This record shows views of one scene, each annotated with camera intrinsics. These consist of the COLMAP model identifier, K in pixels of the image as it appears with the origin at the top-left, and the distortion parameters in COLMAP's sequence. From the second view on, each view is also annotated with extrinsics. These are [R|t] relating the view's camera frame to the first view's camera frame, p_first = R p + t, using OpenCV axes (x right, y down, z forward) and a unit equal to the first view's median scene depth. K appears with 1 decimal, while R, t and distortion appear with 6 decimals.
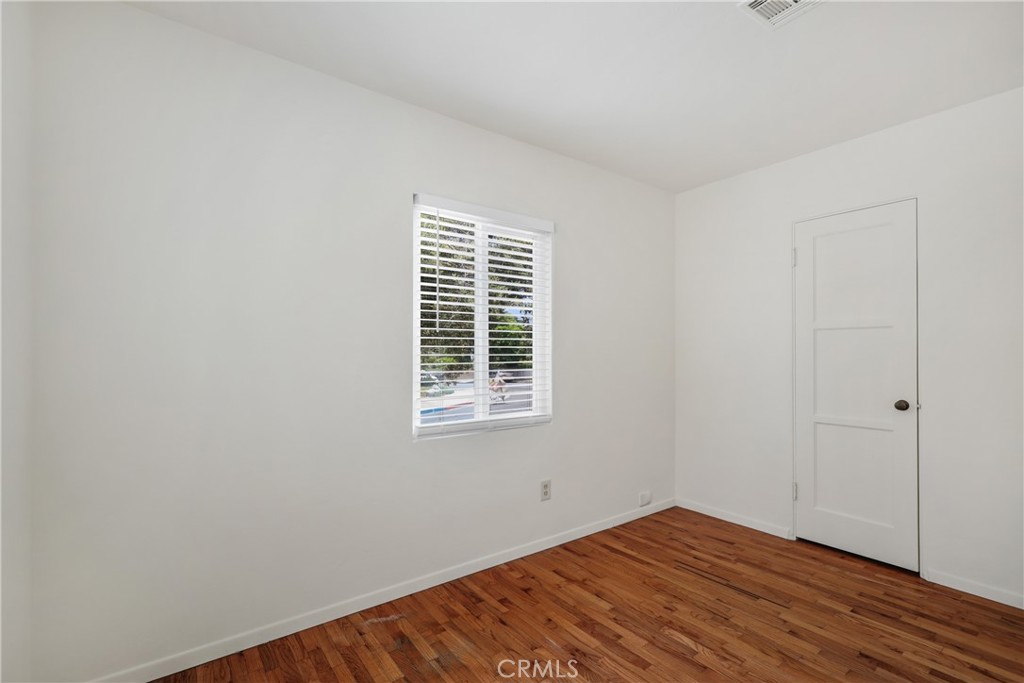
lens RADIAL K [[463.1, 0, 517.2], [0, 463.1, 347.3], [0, 0, 1]] dist [-0.001738, -0.000302]
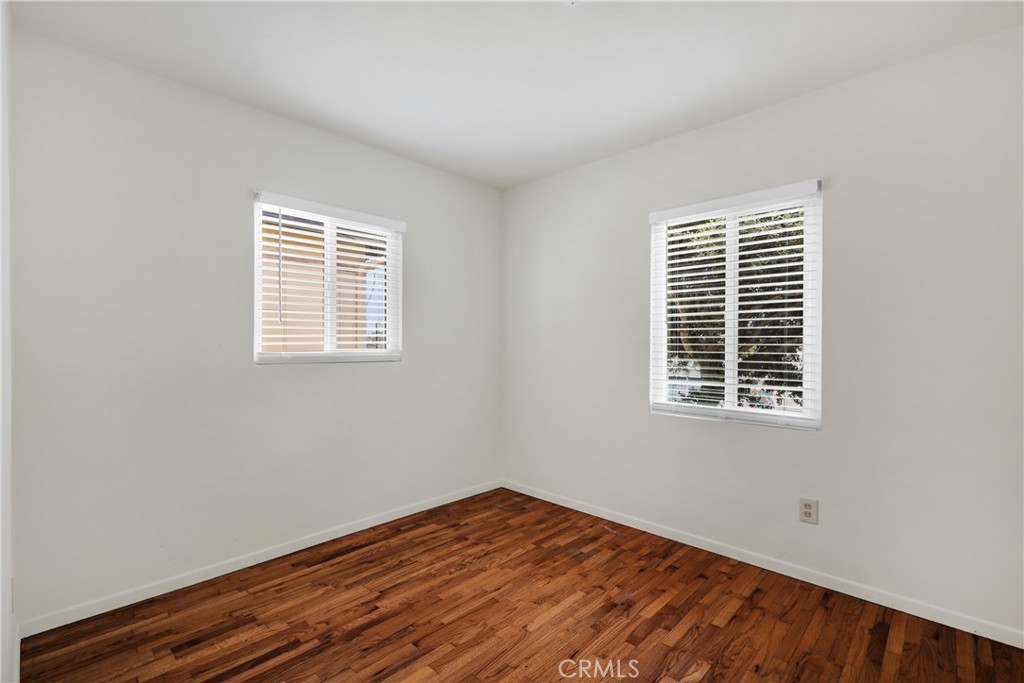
lens RADIAL K [[463.1, 0, 517.2], [0, 463.1, 347.3], [0, 0, 1]] dist [-0.001738, -0.000302]
pose [[0.163451, 0.010850, -0.986492, 0.968452], [0.007374, 0.999898, 0.012219, 0.006708], [0.986524, -0.009271, 0.163354, 0.447574]]
